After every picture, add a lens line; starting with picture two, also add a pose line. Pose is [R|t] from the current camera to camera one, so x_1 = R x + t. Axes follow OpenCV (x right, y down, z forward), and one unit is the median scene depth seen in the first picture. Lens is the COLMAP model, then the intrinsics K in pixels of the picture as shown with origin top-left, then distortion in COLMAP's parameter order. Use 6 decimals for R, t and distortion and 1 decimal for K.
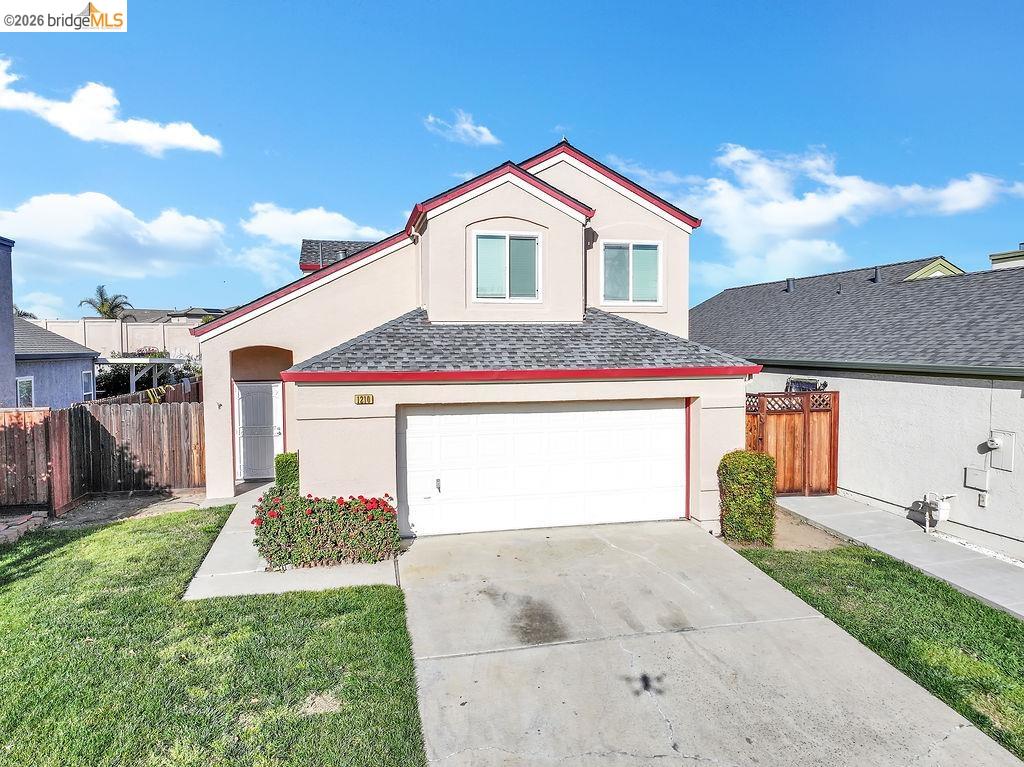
lens RADIAL K [[717.4, 0, 511.9], [0, 717.4, 382.7], [0, 0, 1]] dist [0.006013, 0.006931]
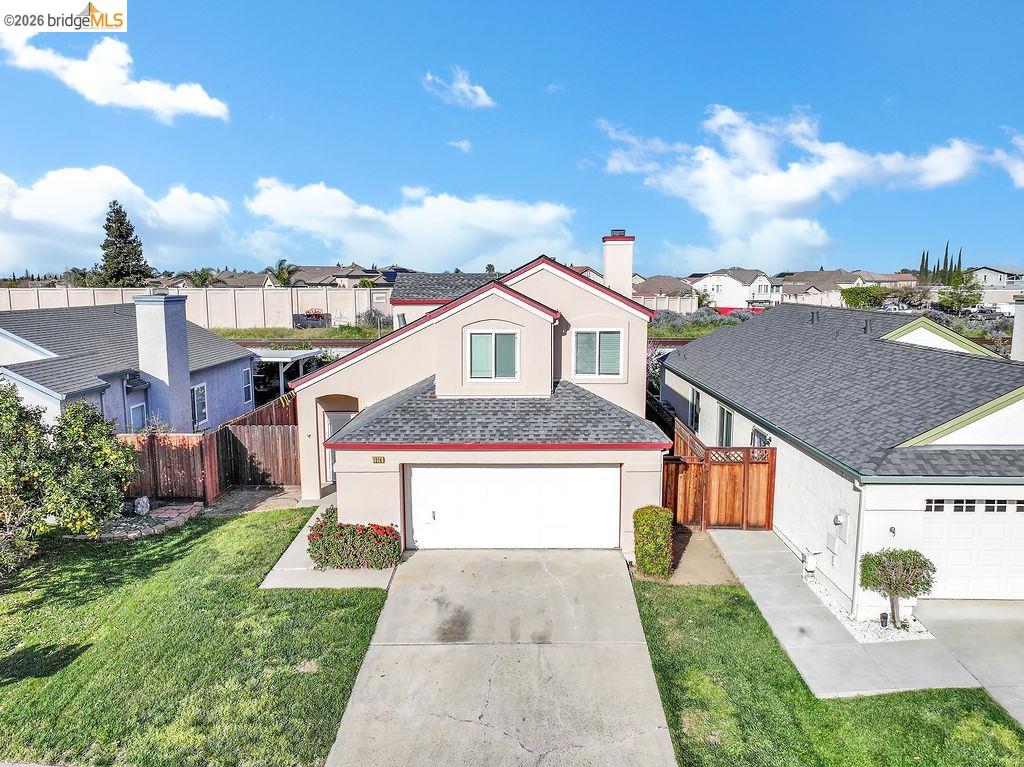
lens RADIAL K [[717.4, 0, 513.1], [0, 717.4, 383.4], [0, 0, 1]] dist [0.006013, 0.006931]
pose [[0.974818, 0.036479, -0.219997, 0.344773], [-0.015449, 0.995207, 0.096565, -0.251207], [0.222465, -0.090735, 0.970709, -0.325122]]
